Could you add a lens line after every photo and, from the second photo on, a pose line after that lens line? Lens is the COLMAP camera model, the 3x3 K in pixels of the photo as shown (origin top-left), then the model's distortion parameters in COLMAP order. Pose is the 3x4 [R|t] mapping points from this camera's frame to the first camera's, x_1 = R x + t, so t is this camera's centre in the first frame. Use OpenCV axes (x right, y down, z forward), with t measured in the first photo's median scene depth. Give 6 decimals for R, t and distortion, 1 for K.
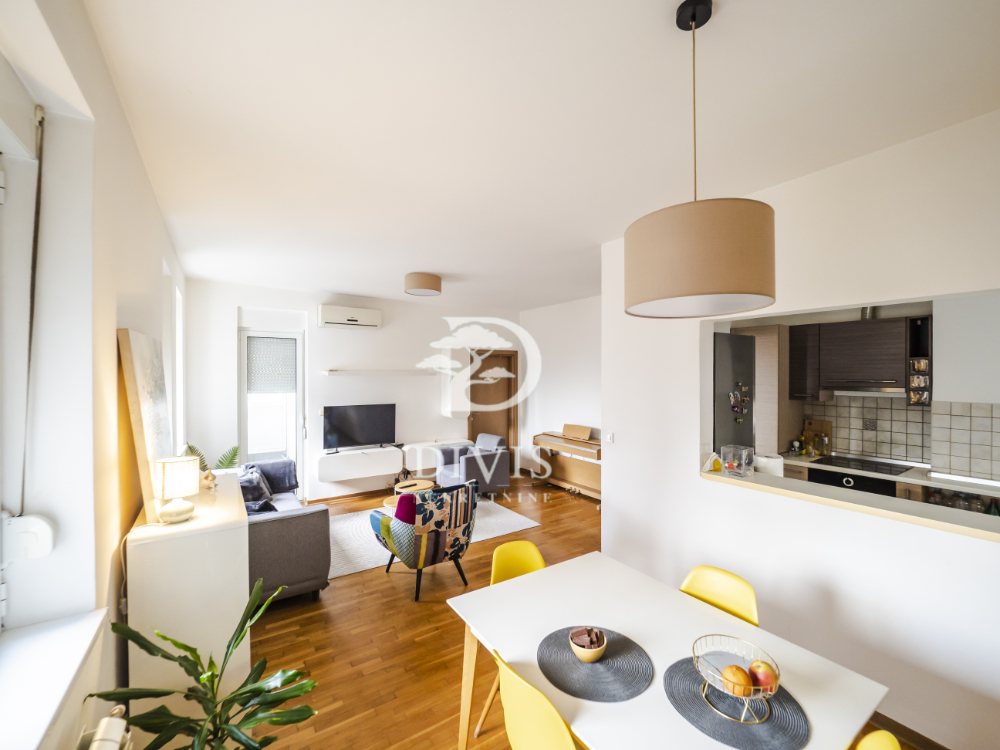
lens RADIAL K [[411.4, 0, 500.0], [0, 411.4, 375.0], [0, 0, 1]] dist [-0.002342, -0.000200]
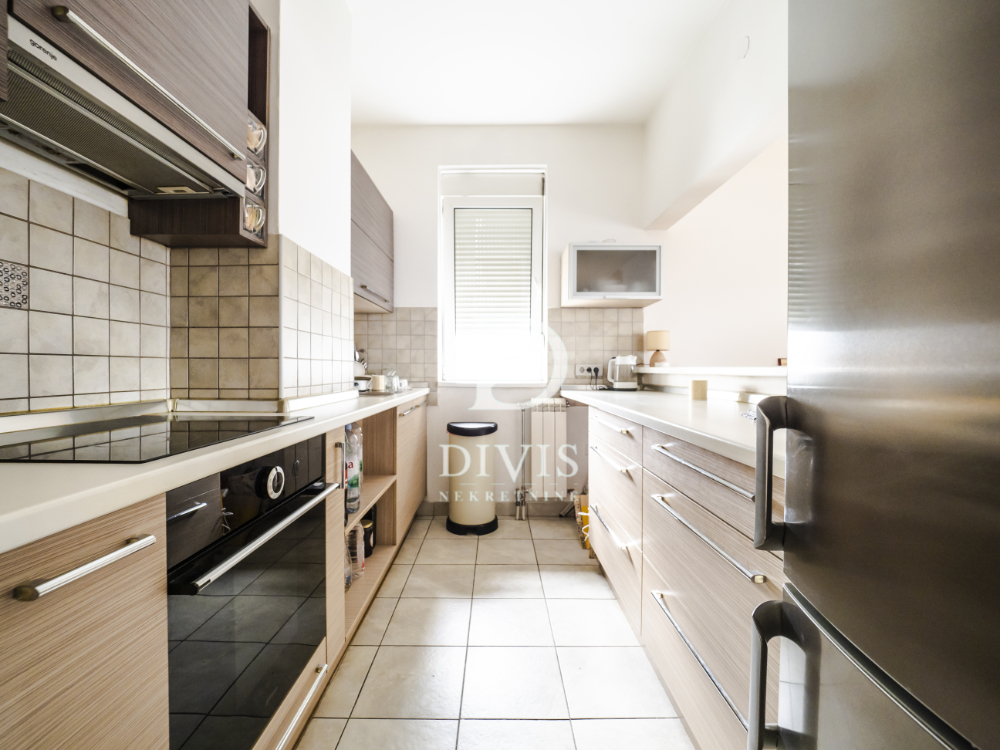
lens RADIAL K [[421.2, 0, 495.3], [0, 421.2, 374.5], [0, 0, 1]] dist [-0.006169, -0.004482]
pose [[-0.830033, -0.004694, 0.557695, 0.566447], [0.000922, 0.999952, 0.009789, 0.188293], [-0.557714, 0.008640, -0.829988, 1.141206]]
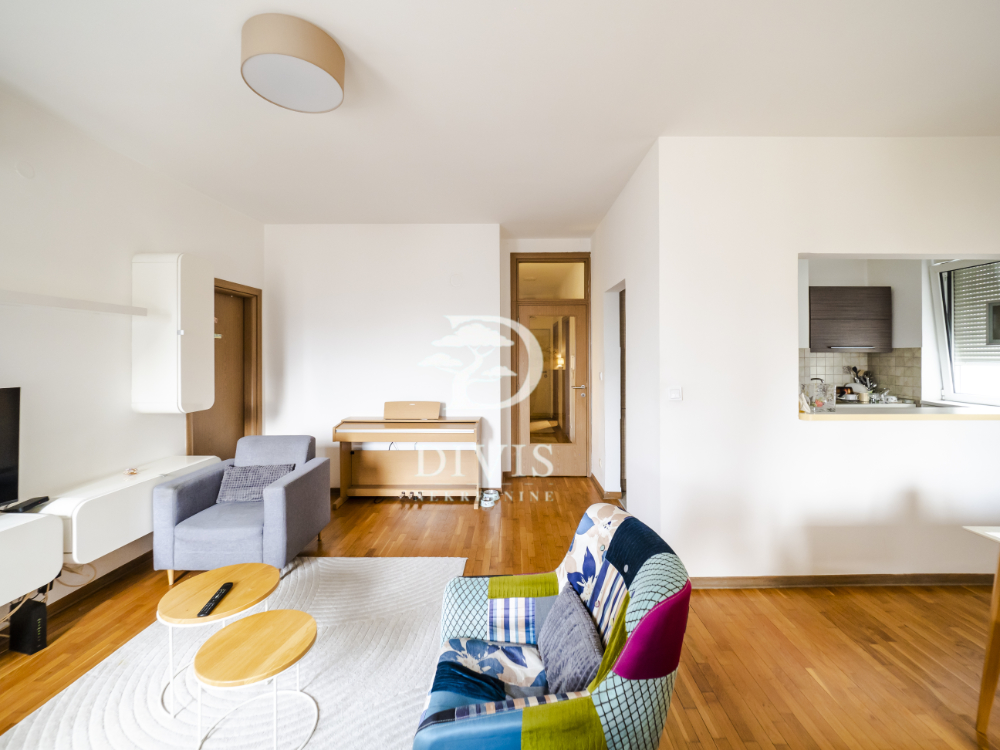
lens RADIAL K [[422.4, 0, 503.6], [0, 422.4, 348.7], [0, 0, 1]] dist [-0.002947, -0.000537]
pose [[0.570681, 0.010366, 0.821107, -0.537374], [0.004112, 0.999872, -0.015480, 0.076968], [-0.821162, 0.012210, 0.570565, 0.791723]]
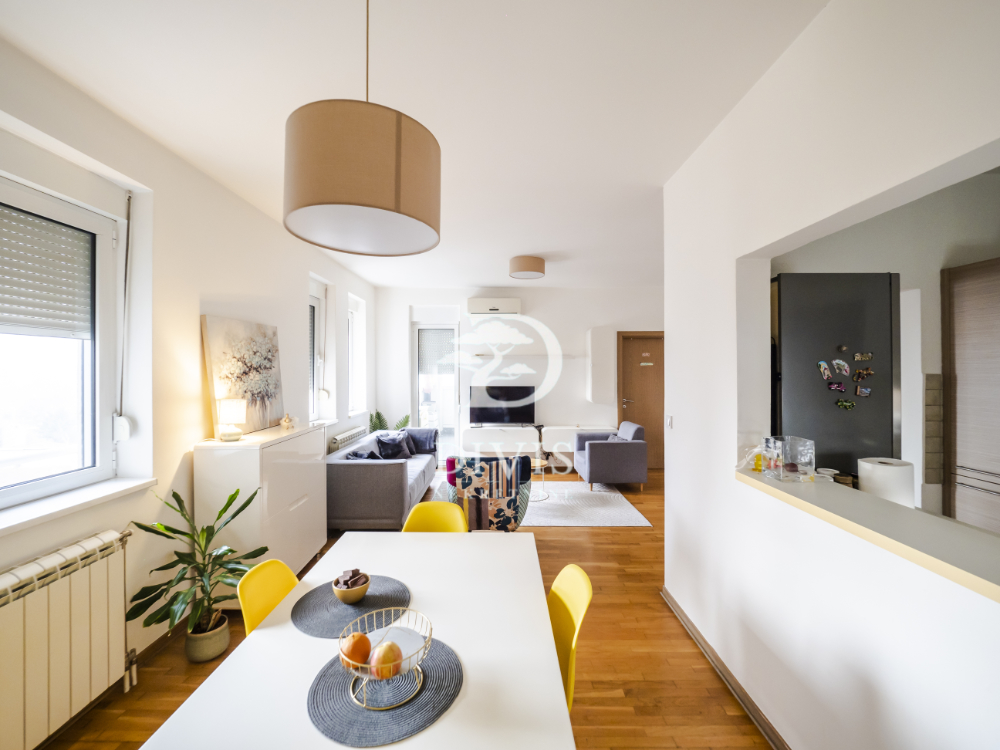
lens RADIAL K [[405.2, 0, 503.9], [0, 405.2, 369.1], [0, 0, 1]] dist [-0.000460, -0.000006]
pose [[0.834794, -0.002625, -0.550556, 0.425006], [0.000563, 0.999992, -0.003916, 0.050185], [0.550562, 0.002959, 0.834789, 0.153845]]
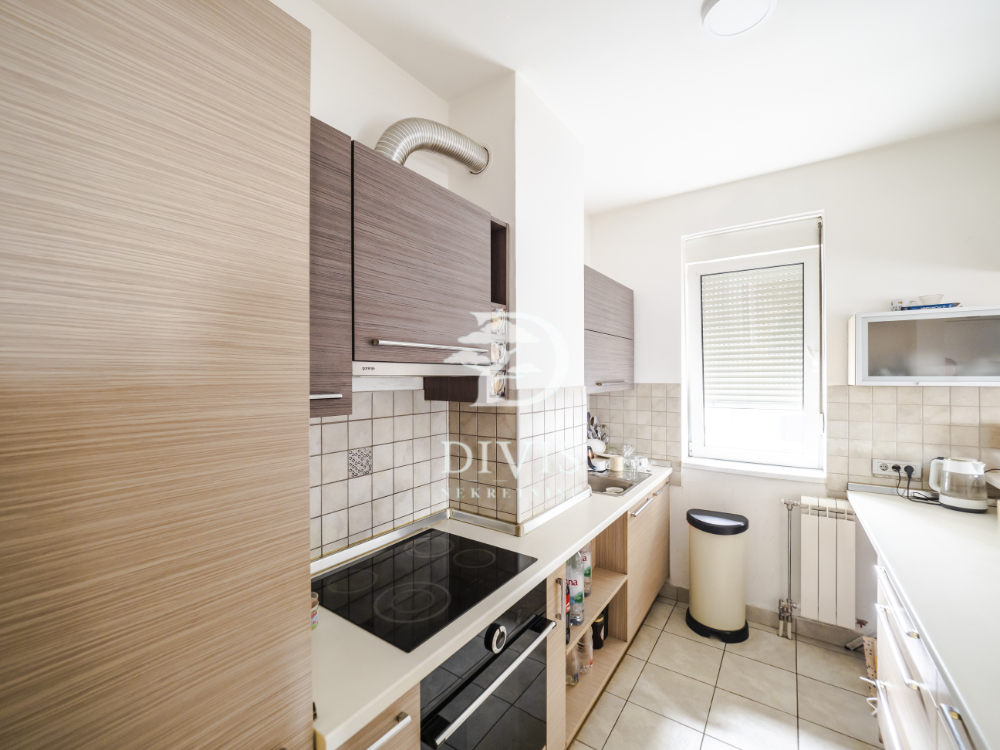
lens RADIAL K [[421.2, 0, 495.3], [0, 421.2, 374.5], [0, 0, 1]] dist [-0.006169, -0.004482]
pose [[-0.357749, -0.002660, 0.933814, 0.510608], [0.007017, 0.999960, 0.005537, 0.035634], [-0.933791, 0.008533, -0.357716, 1.121328]]
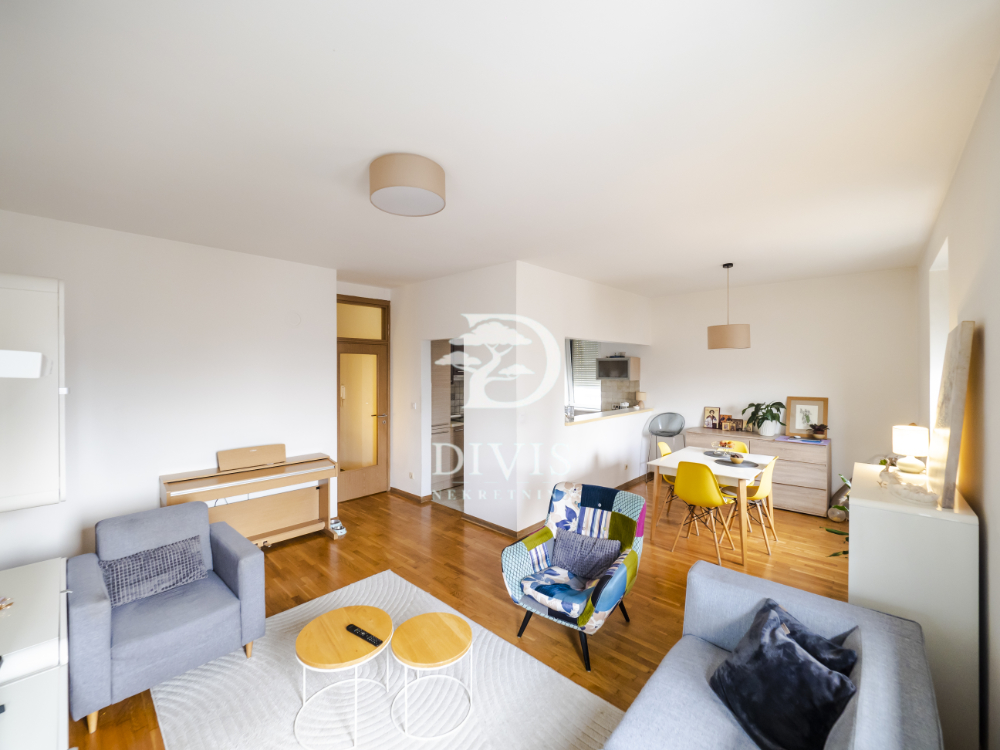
lens RADIAL K [[411.4, 0, 500.0], [0, 411.4, 375.0], [0, 0, 1]] dist [-0.002342, -0.000200]
pose [[-0.230301, -0.005987, 0.973101, -0.894790], [0.002228, 0.999975, 0.006680, 0.014101], [-0.973117, 0.003707, -0.230282, 1.315278]]
